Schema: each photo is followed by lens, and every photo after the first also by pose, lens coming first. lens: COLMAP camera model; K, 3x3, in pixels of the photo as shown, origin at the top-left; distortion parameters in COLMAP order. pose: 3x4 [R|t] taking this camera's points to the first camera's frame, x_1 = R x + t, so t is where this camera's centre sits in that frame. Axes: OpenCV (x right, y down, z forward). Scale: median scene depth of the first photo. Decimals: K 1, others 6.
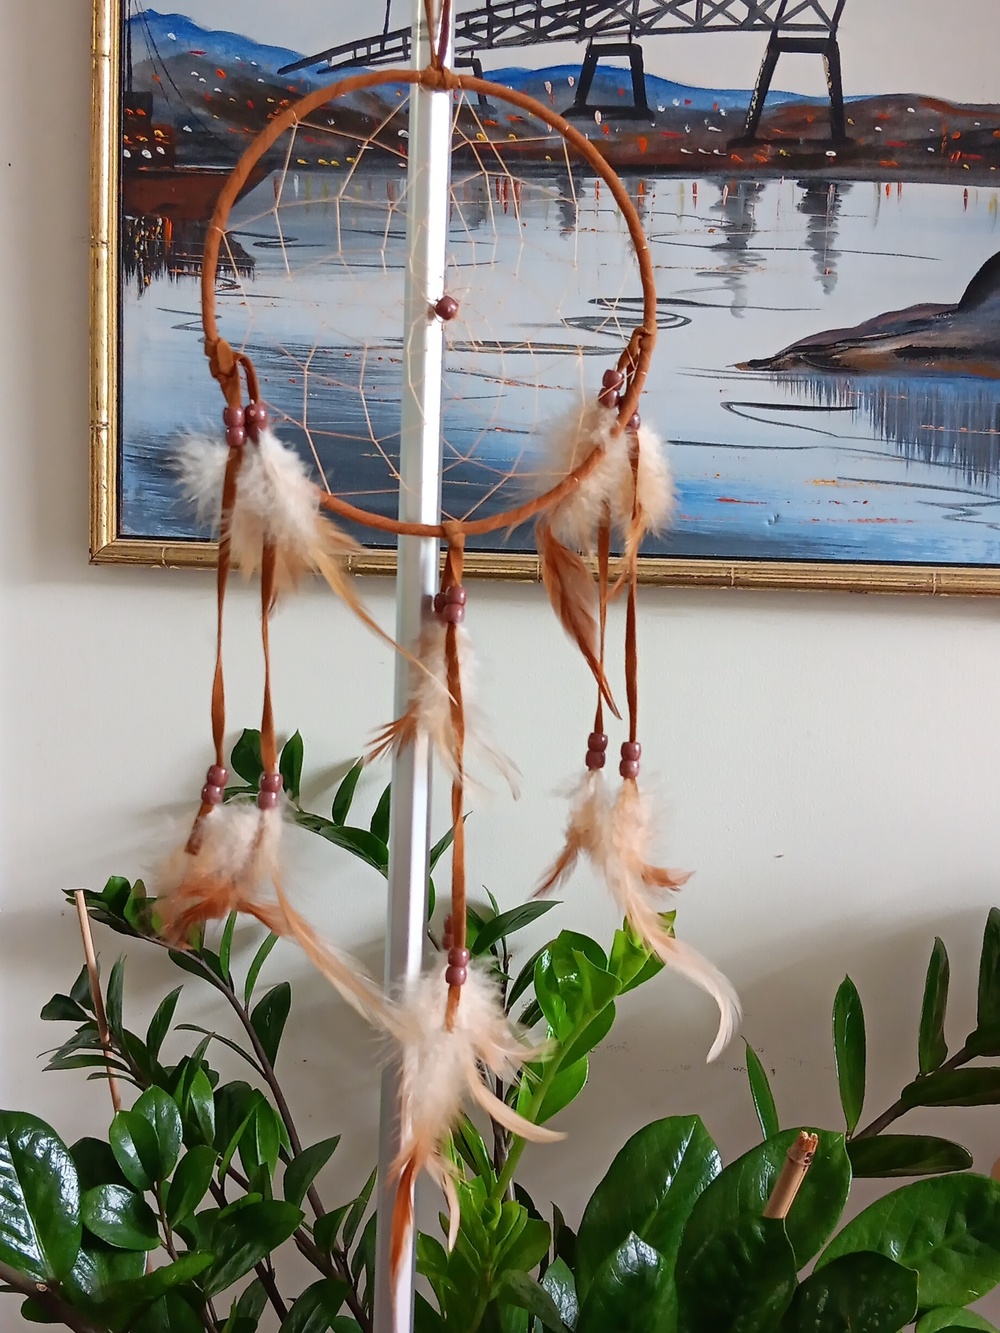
lens RADIAL K [[1803.5, 0, 500.0], [0, 1803.5, 666.5], [0, 0, 1]] dist [0.220121, -0.732396]
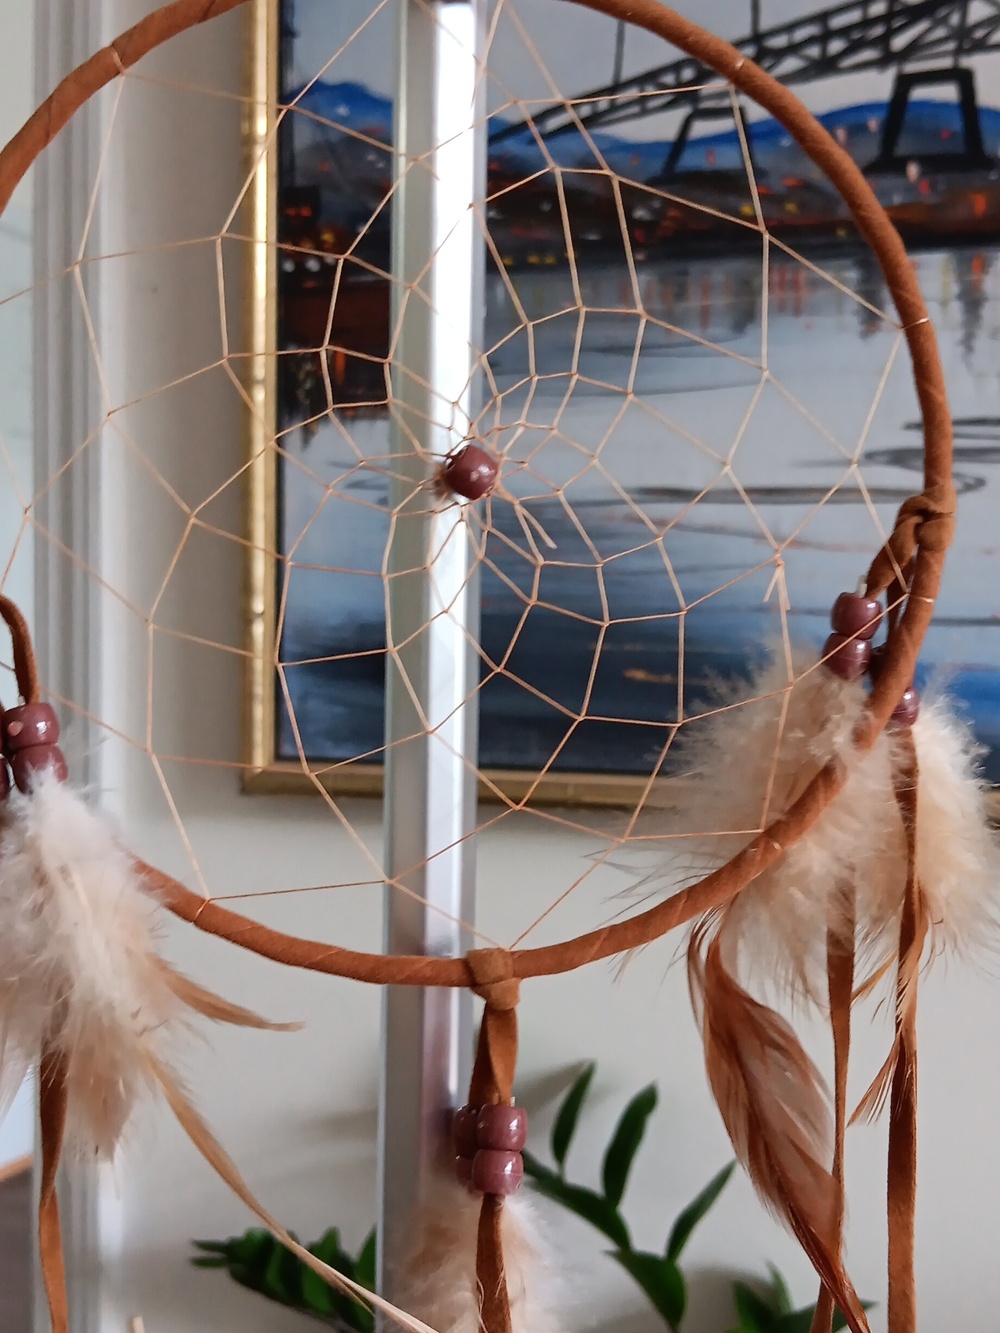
lens RADIAL K [[1803.5, 0, 500.0], [0, 1803.5, 666.5], [0, 0, 1]] dist [0.220121, -0.732396]
pose [[0.980351, -0.014901, -0.196698, 0.033796], [0.001281, 0.997603, -0.069191, -0.060675], [0.197258, 0.067580, 0.978020, 0.289654]]
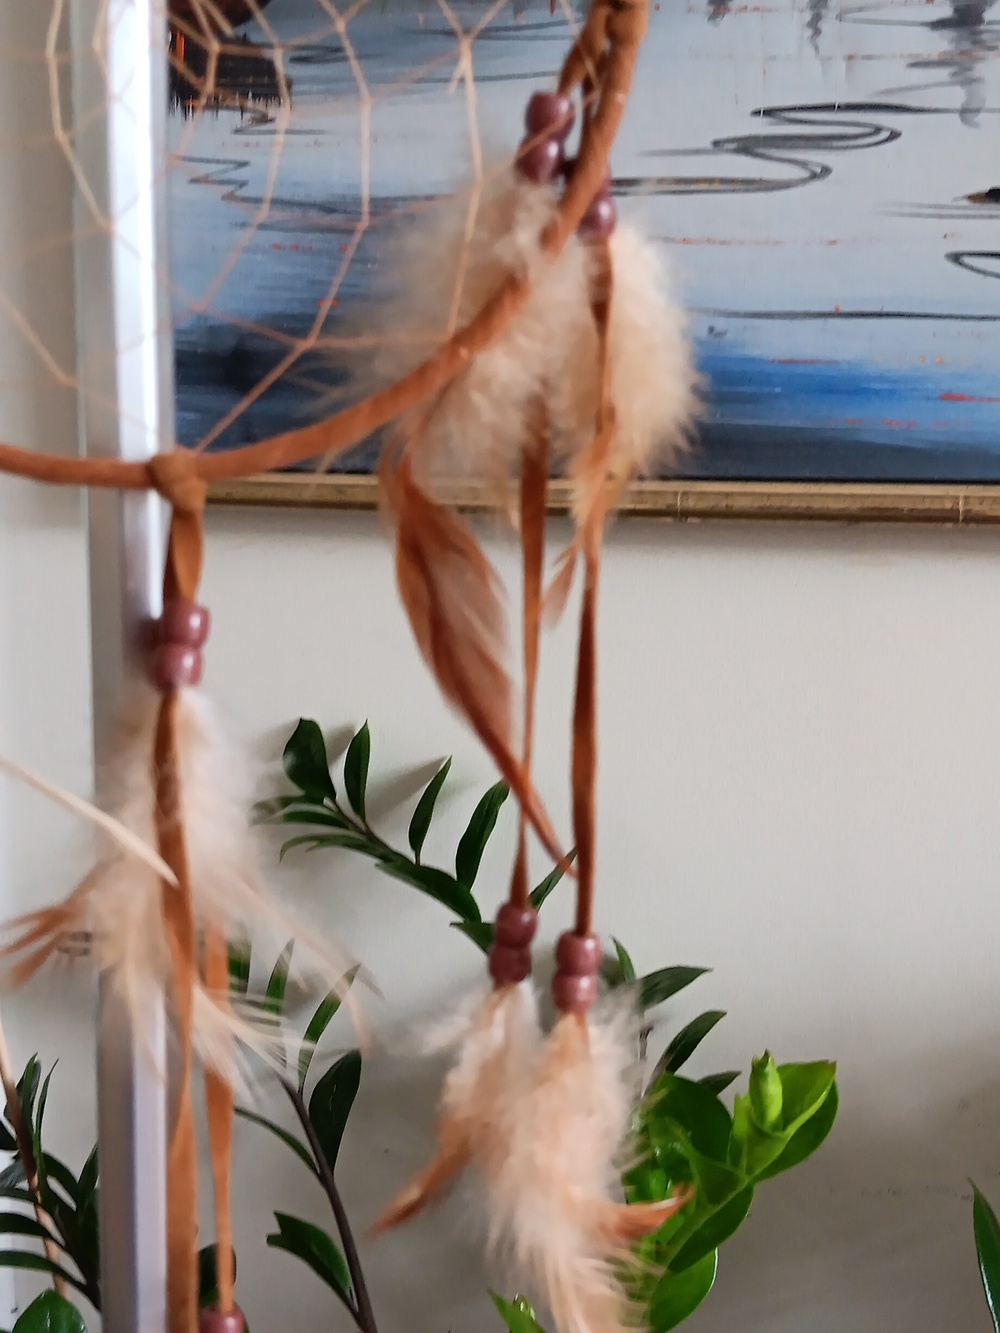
lens RADIAL K [[1767.6, 0, 500.0], [0, 1767.6, 666.5], [0, 0, 1]] dist [0.208526, -0.640730]
pose [[0.987808, 0.000857, -0.155672, 0.061835], [0.007217, 0.998658, 0.051291, -0.025975], [0.155507, -0.051790, 0.986476, 0.301054]]
